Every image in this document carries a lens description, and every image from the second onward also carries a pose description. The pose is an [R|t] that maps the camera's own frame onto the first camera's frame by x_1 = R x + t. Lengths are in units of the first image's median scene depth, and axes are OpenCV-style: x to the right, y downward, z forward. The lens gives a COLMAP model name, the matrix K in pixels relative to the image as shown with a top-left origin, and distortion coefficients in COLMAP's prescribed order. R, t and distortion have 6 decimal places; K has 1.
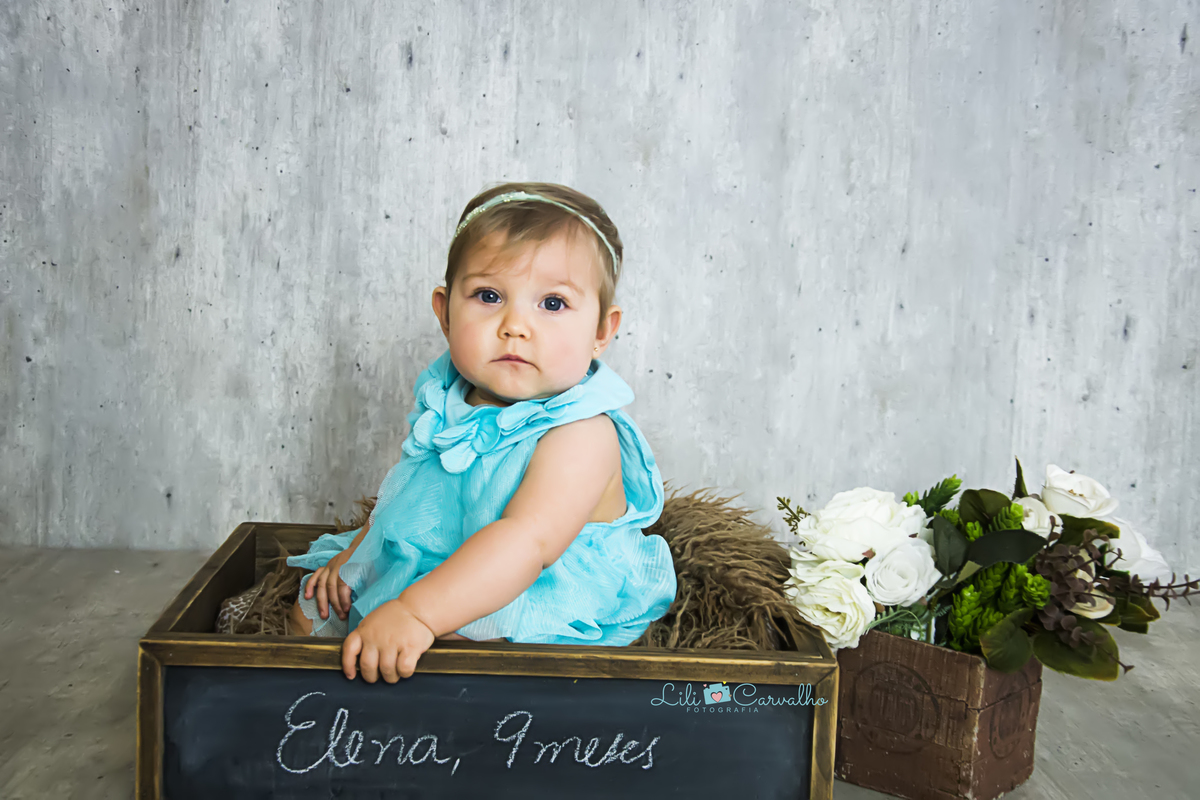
lens RADIAL K [[1742.7, 0, 596.0], [0, 1742.7, 396.4], [0, 0, 1]] dist [0.157248, 0.000000]
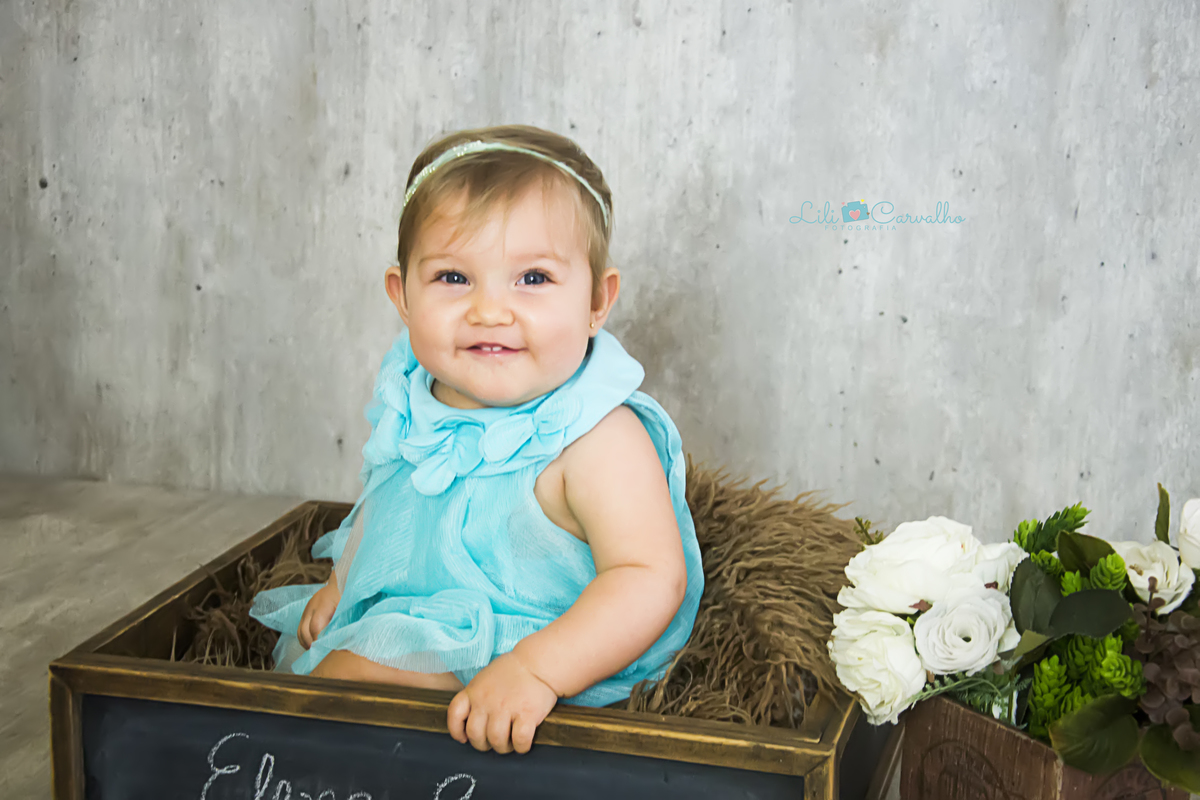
lens RADIAL K [[1976.3, 0, 599.3], [0, 1976.3, 407.6], [0, 0, 1]] dist [0.272855, 0.000000]
pose [[0.955860, 0.035252, -0.291700, 0.181012], [-0.011339, 0.996463, 0.083265, -0.047465], [0.293604, -0.076282, 0.952879, 0.071321]]
